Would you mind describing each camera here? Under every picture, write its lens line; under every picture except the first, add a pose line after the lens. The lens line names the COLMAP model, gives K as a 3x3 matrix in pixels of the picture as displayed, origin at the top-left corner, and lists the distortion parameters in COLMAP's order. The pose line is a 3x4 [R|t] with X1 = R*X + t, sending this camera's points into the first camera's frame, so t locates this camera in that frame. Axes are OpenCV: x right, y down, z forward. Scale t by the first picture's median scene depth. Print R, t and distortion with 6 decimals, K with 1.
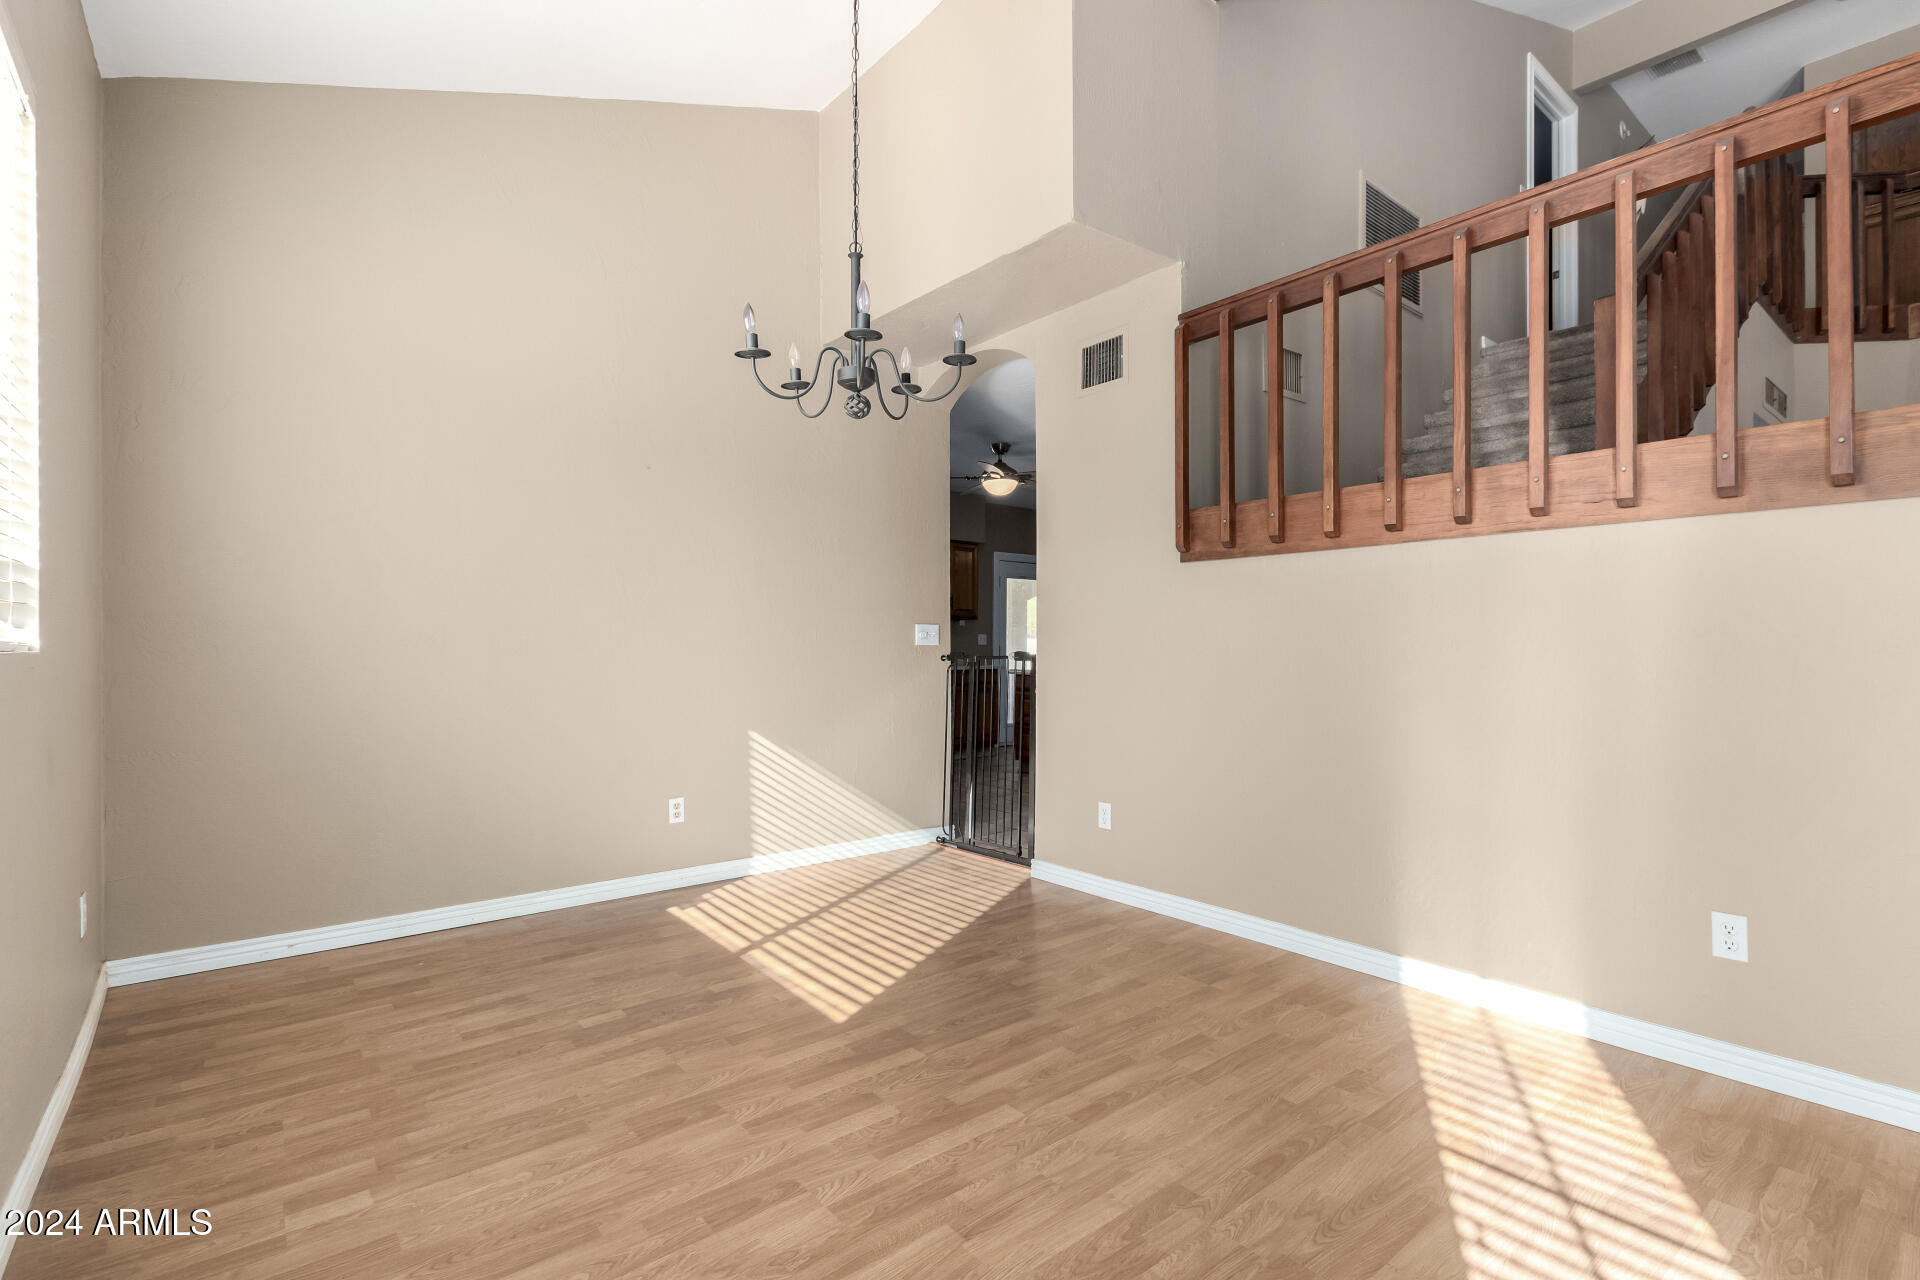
lens RADIAL K [[885.9, 0, 951.9], [0, 885.9, 644.9], [0, 0, 1]] dist [0.003867, -0.000195]
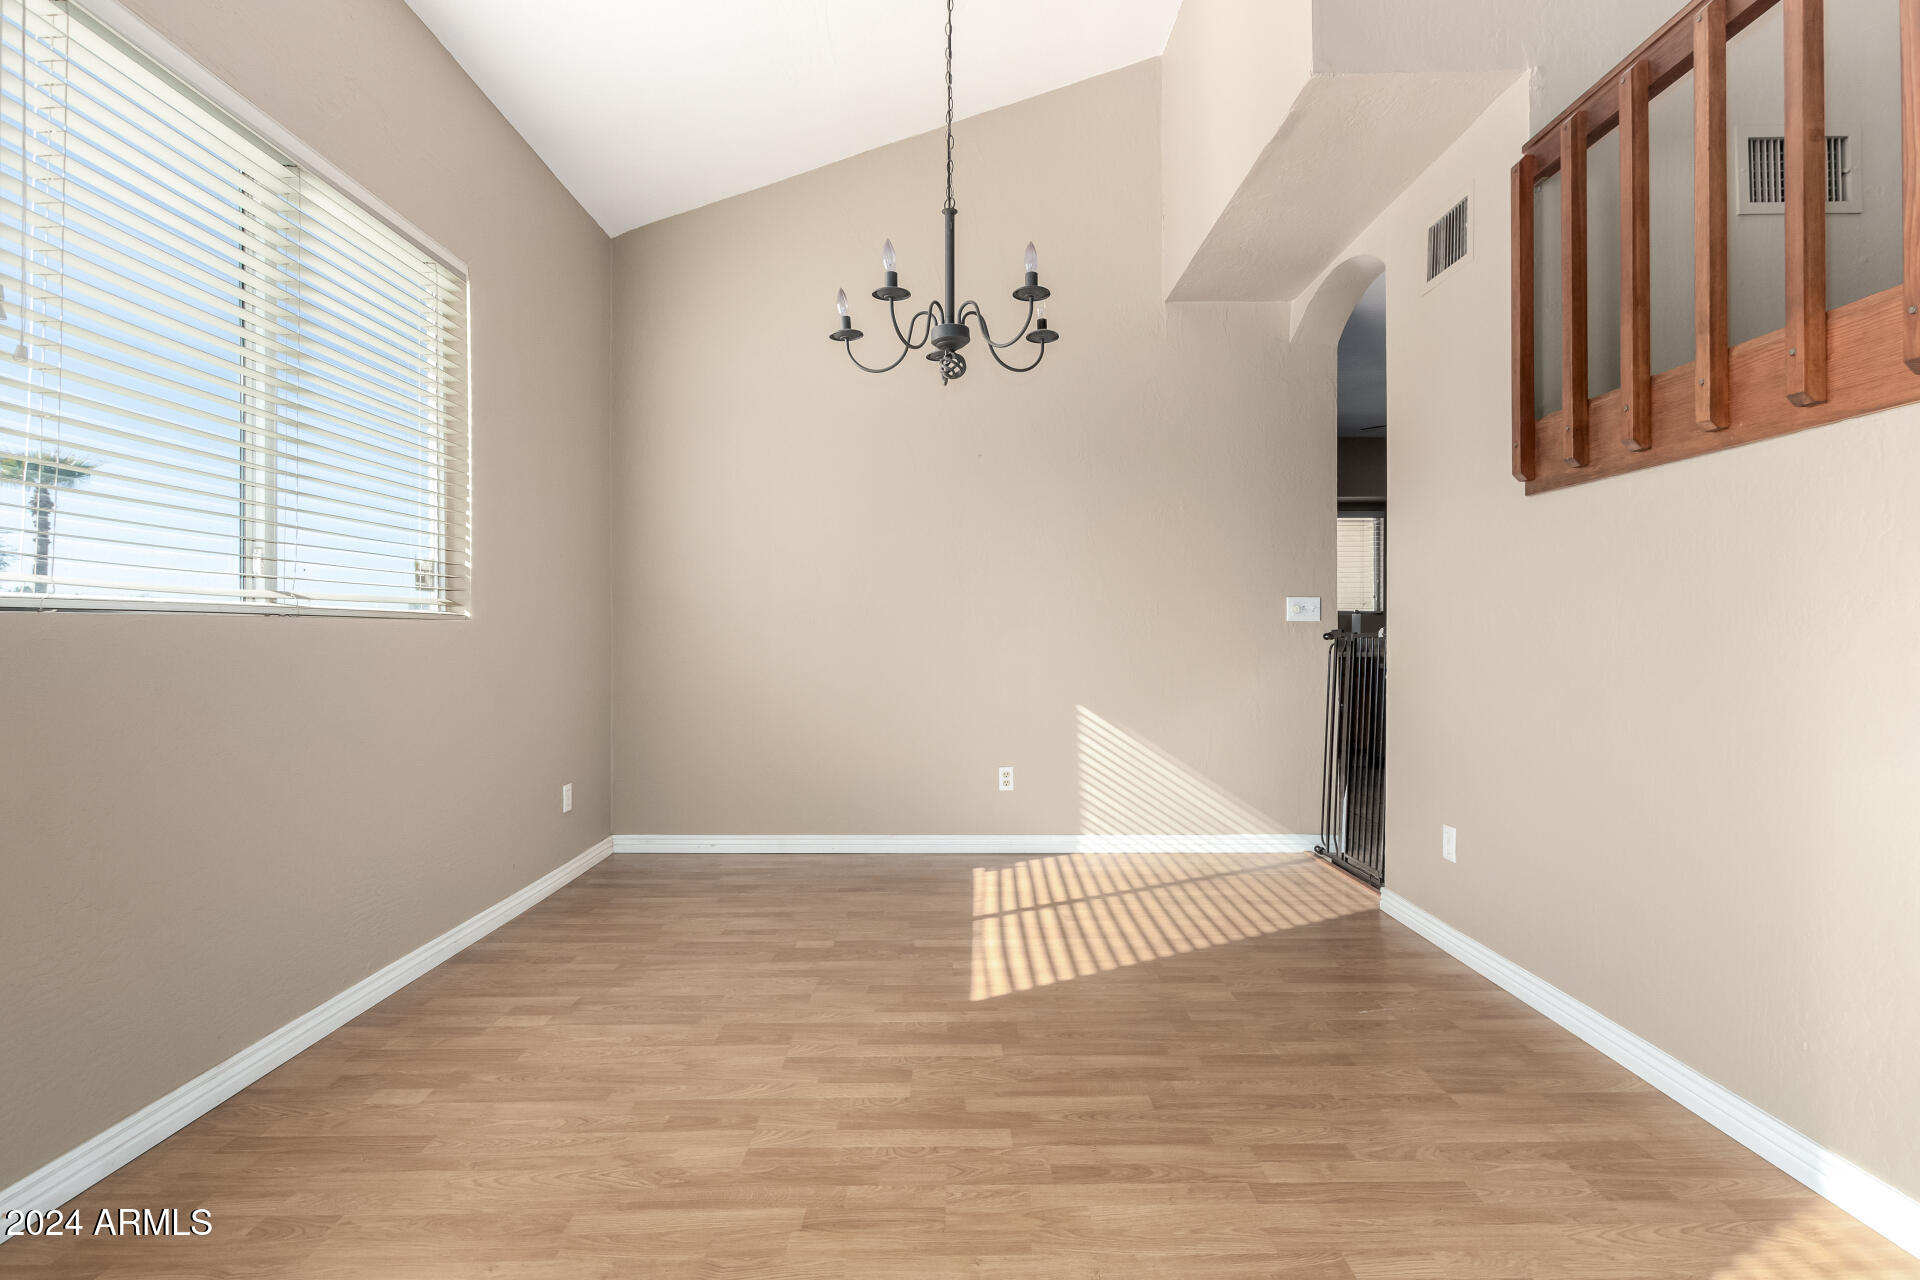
lens RADIAL K [[885.9, 0, 970.4], [0, 885.9, 629.7], [0, 0, 1]] dist [0.003867, -0.000195]
pose [[0.783485, -0.001490, -0.621409, 0.382600], [0.000298, 0.999998, -0.002023, 0.016207], [0.621411, 0.001400, 0.783483, 0.188850]]
